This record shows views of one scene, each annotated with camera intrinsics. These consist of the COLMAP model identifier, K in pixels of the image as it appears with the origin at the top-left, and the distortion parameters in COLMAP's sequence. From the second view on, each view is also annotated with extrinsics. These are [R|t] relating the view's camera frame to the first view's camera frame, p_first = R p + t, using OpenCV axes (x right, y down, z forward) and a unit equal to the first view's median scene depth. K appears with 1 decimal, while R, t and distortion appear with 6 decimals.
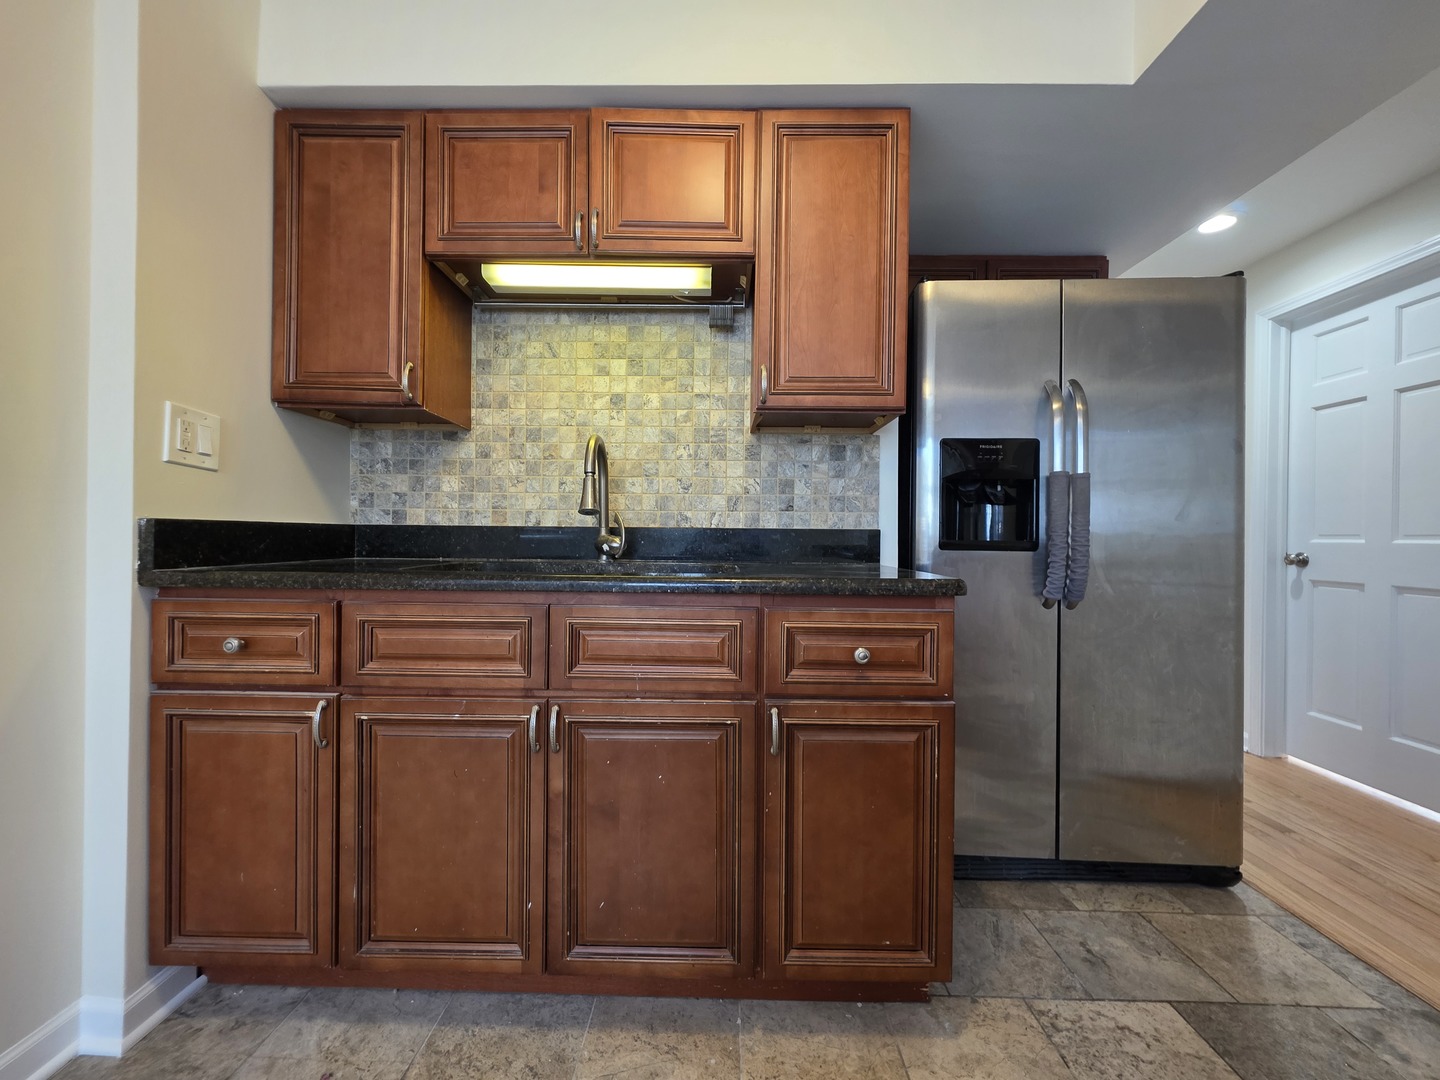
lens RADIAL K [[574.7, 0, 711.1], [0, 574.7, 541.4], [0, 0, 1]] dist [-0.003170, 0.000517]
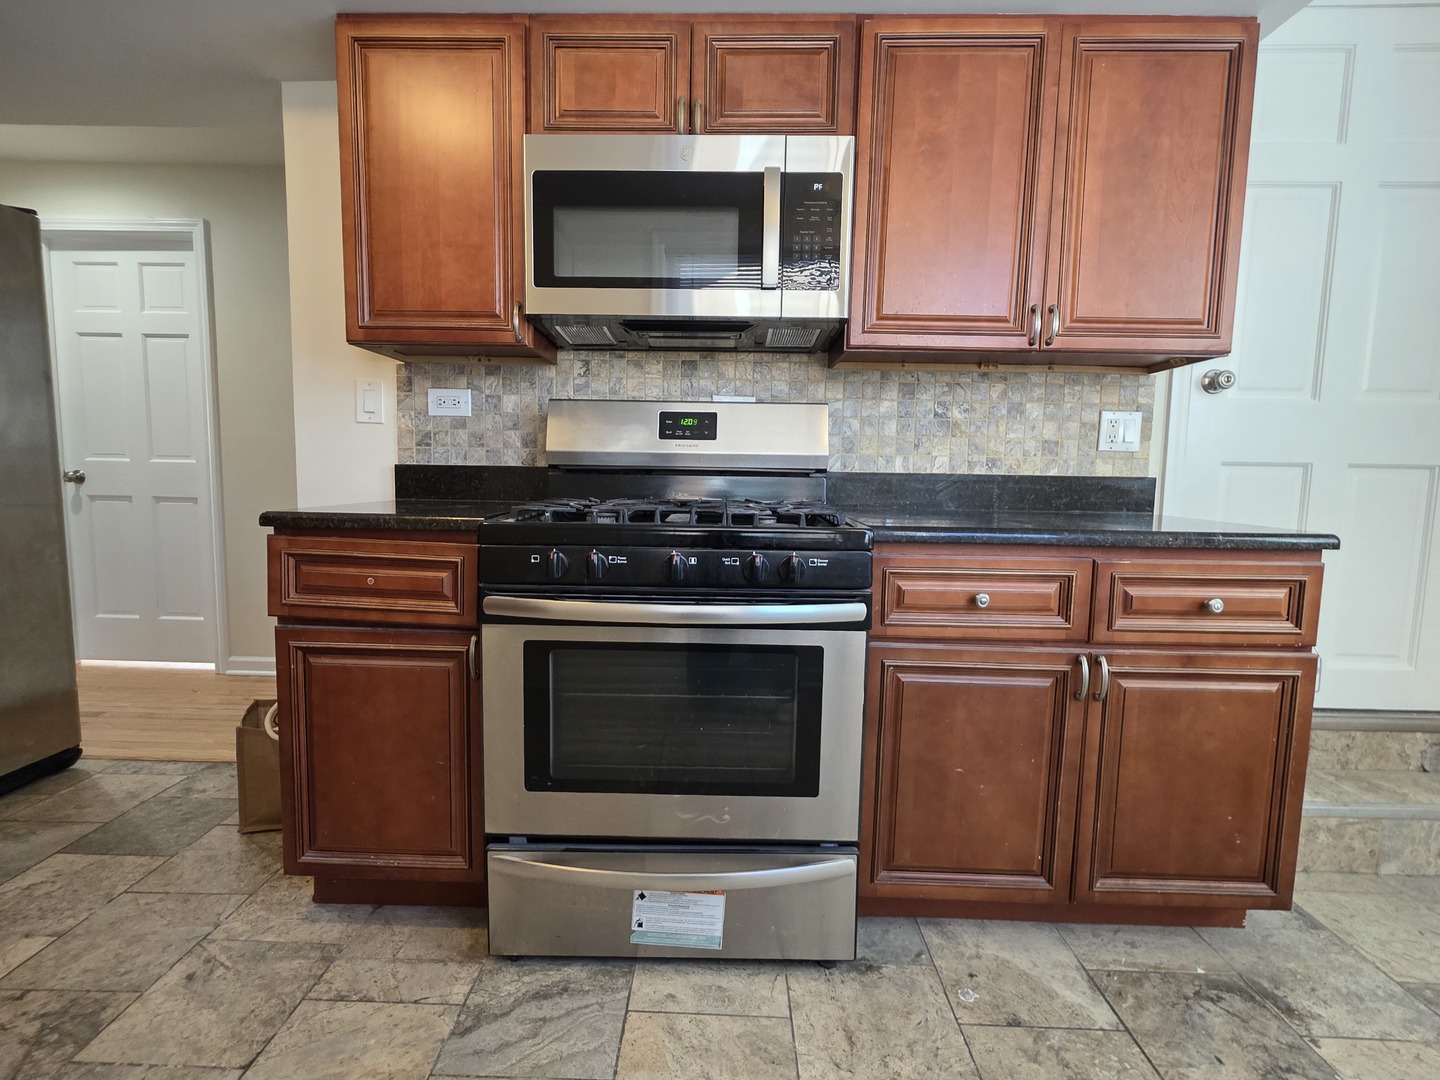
lens RADIAL K [[713.6, 0, 706.9], [0, 713.6, 538.6], [0, 0, 1]] dist [0.001513, -0.000057]
pose [[0.005103, -0.111188, 0.993786, -0.492931], [-0.015774, 0.993667, 0.111256, -0.032539], [-0.999863, -0.016243, 0.003317, -0.289728]]
